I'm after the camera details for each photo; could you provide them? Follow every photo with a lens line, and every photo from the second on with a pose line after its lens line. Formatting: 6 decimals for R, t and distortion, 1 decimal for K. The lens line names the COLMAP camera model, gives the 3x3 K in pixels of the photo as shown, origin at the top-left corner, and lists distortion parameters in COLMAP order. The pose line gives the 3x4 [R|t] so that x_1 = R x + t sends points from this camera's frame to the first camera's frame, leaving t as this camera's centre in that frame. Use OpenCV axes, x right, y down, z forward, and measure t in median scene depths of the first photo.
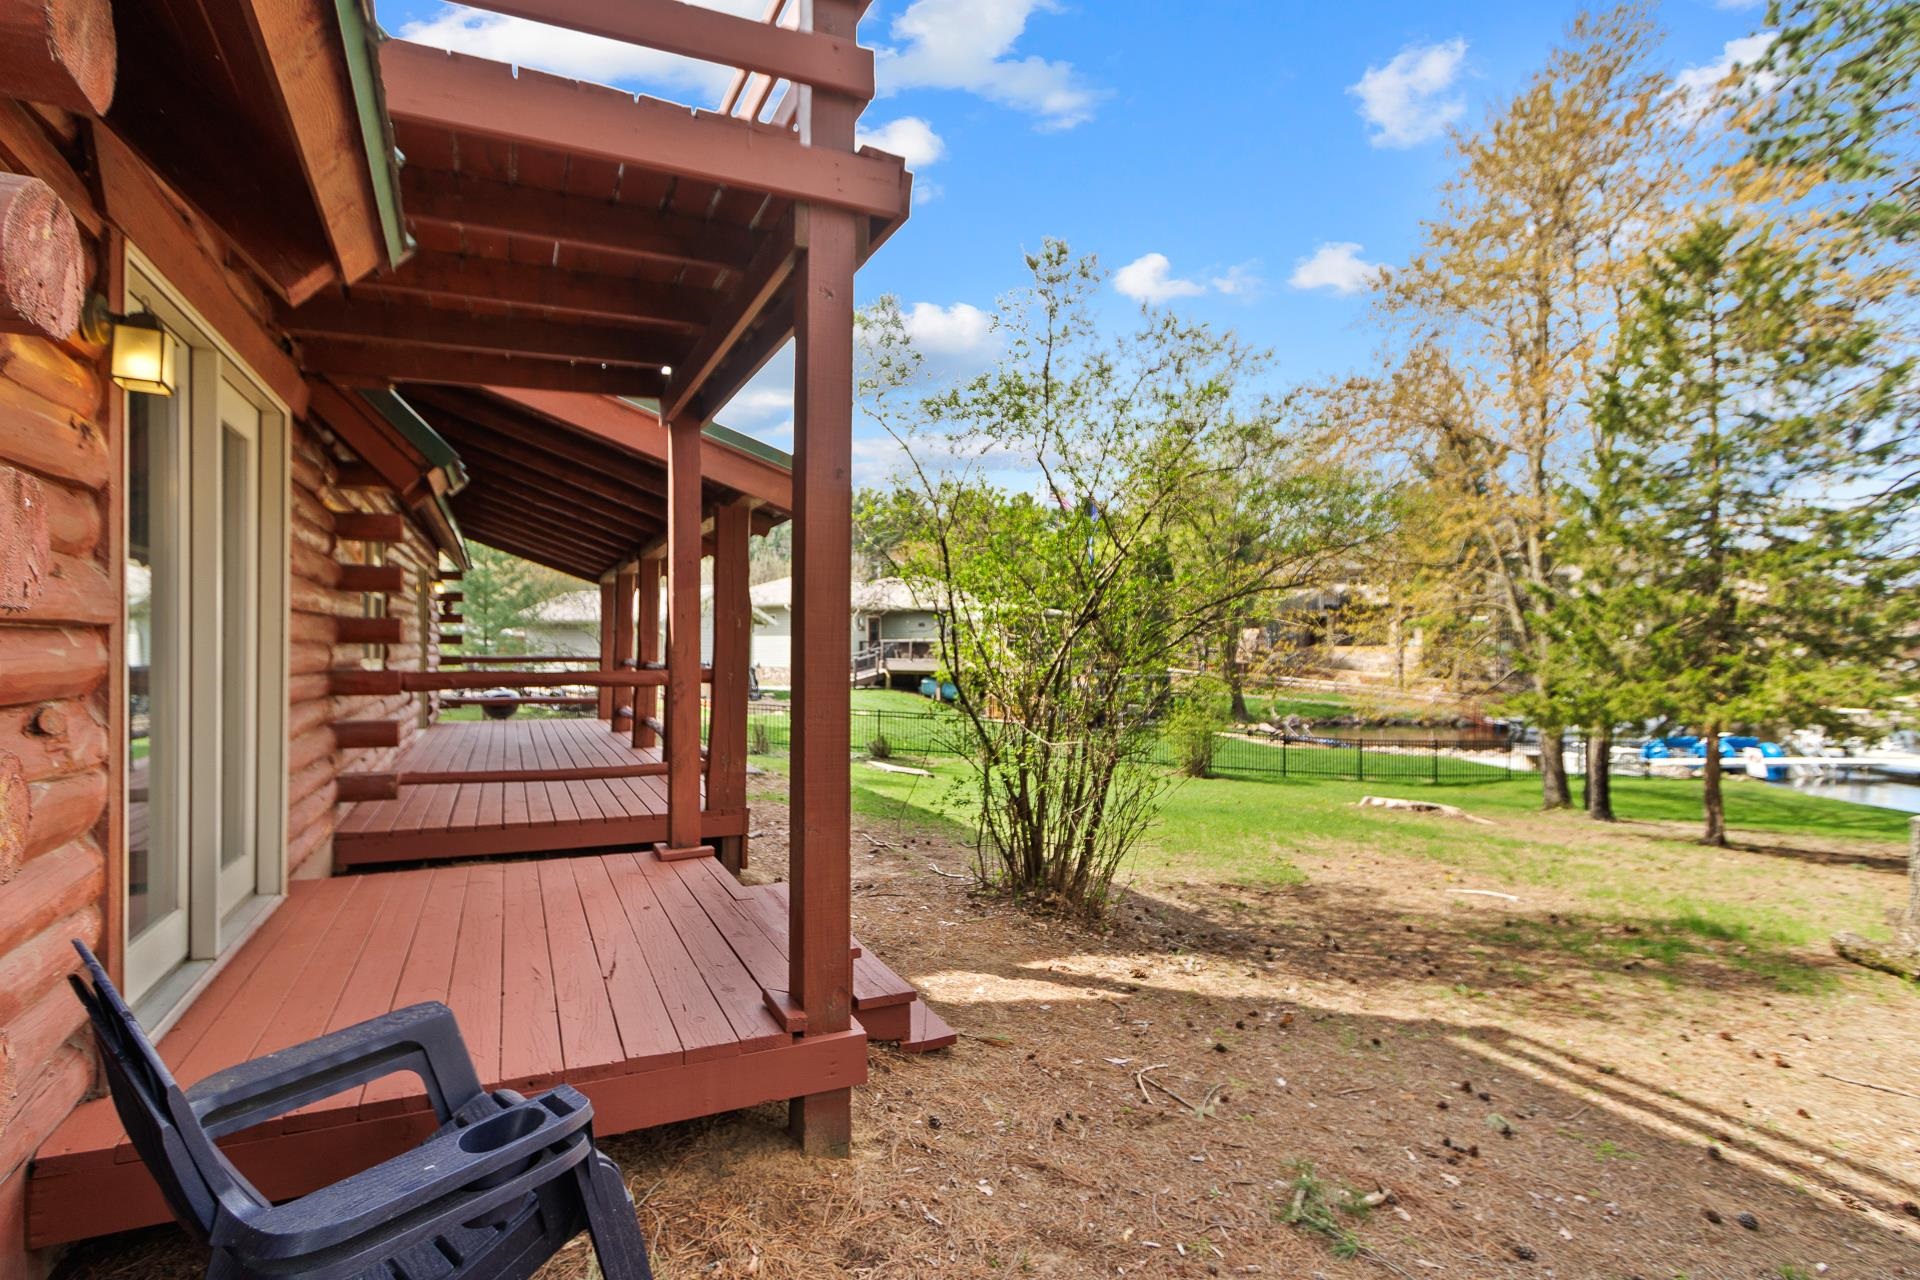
lens RADIAL K [[941.7, 0, 956.9], [0, 941.7, 643.9], [0, 0, 1]] dist [0.007388, 0.000708]
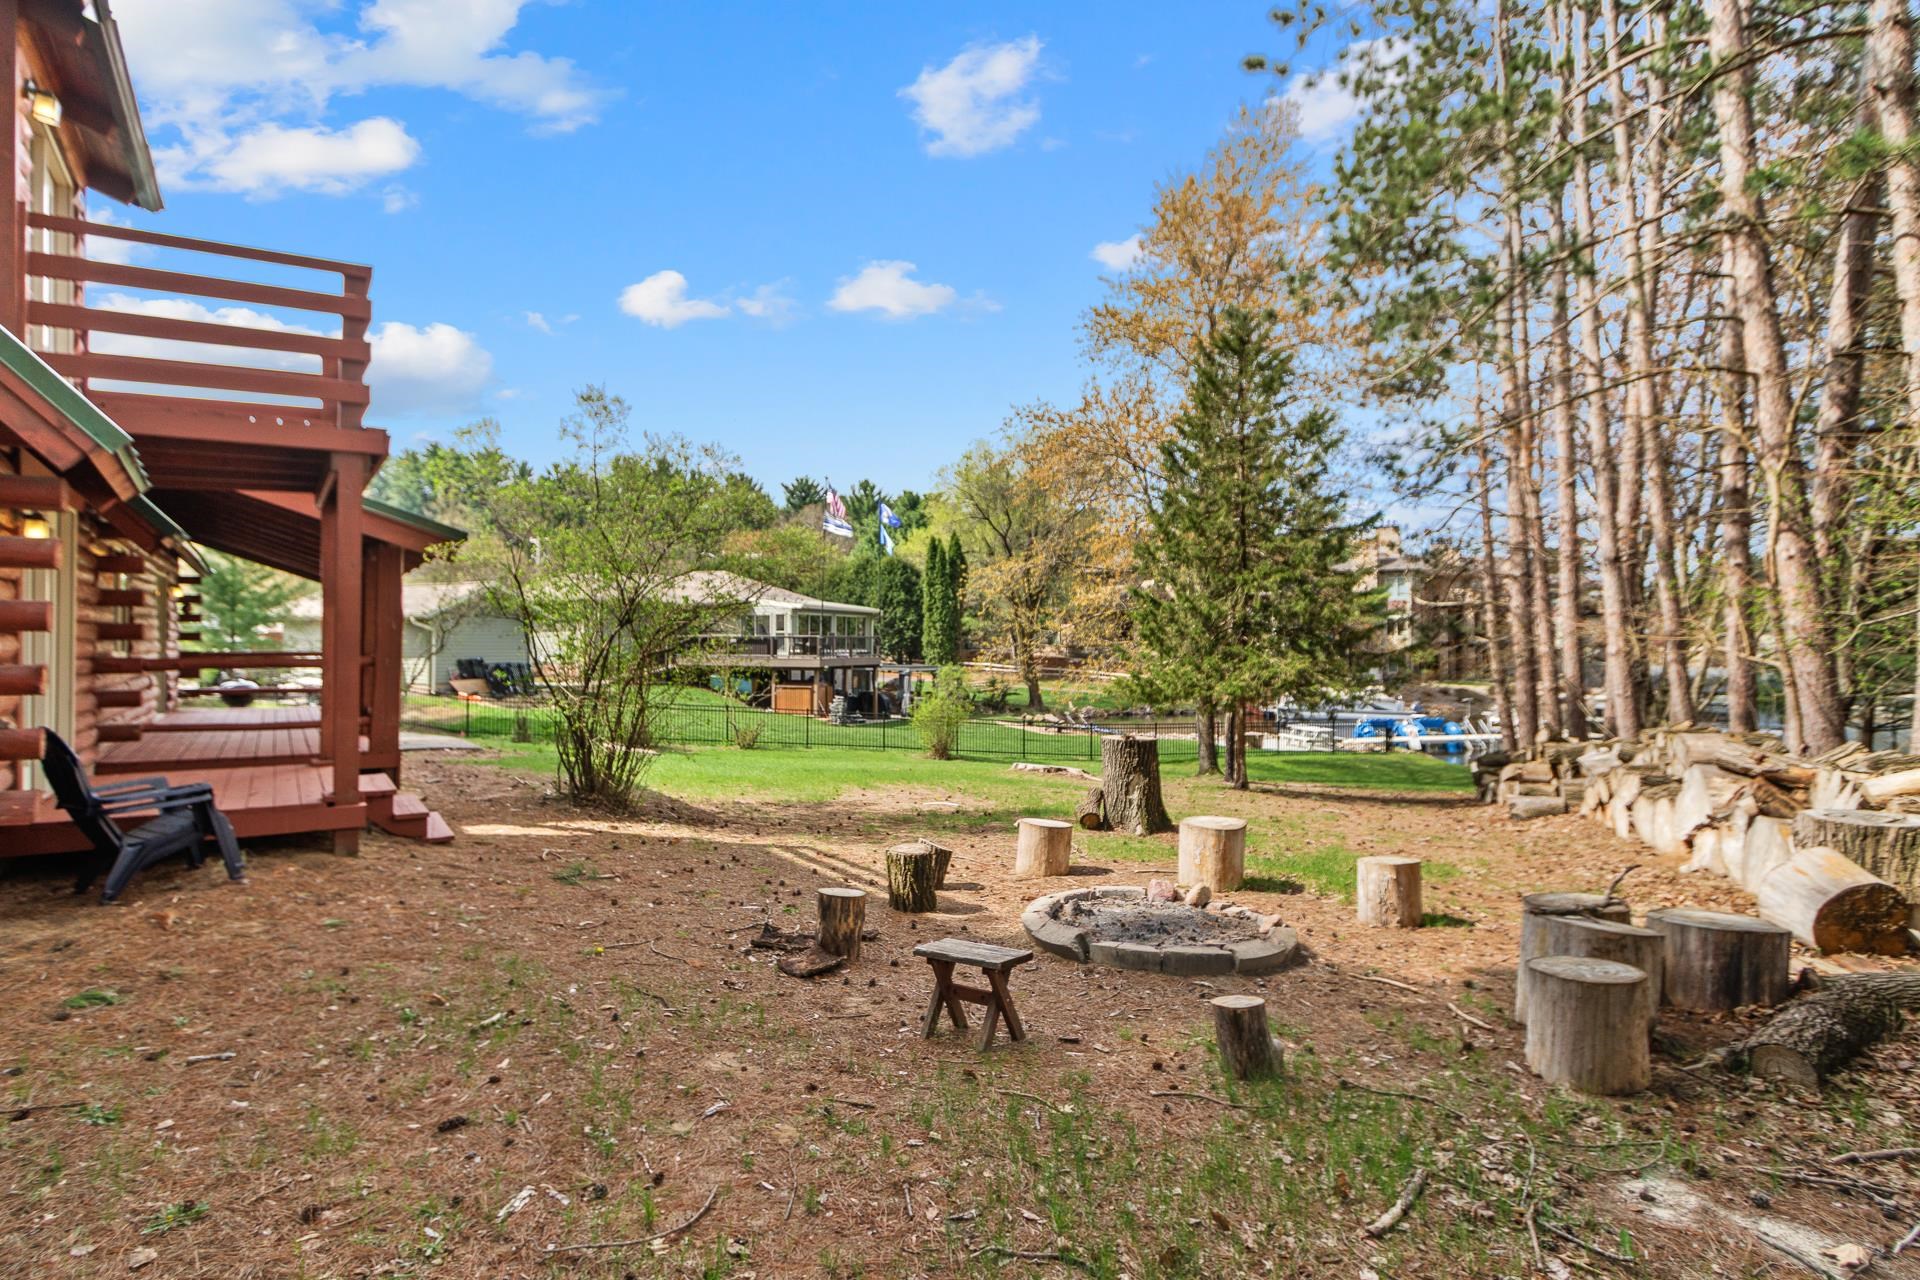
lens RADIAL K [[1015.5, 0, 959.3], [0, 1015.5, 640.5], [0, 0, 1]] dist [0.010996, 0.000841]
pose [[0.989662, -0.003037, 0.143385, 0.287819], [0.002837, 0.999995, 0.001601, 0.000917], [-0.143389, -0.001177, 0.989666, -0.494647]]
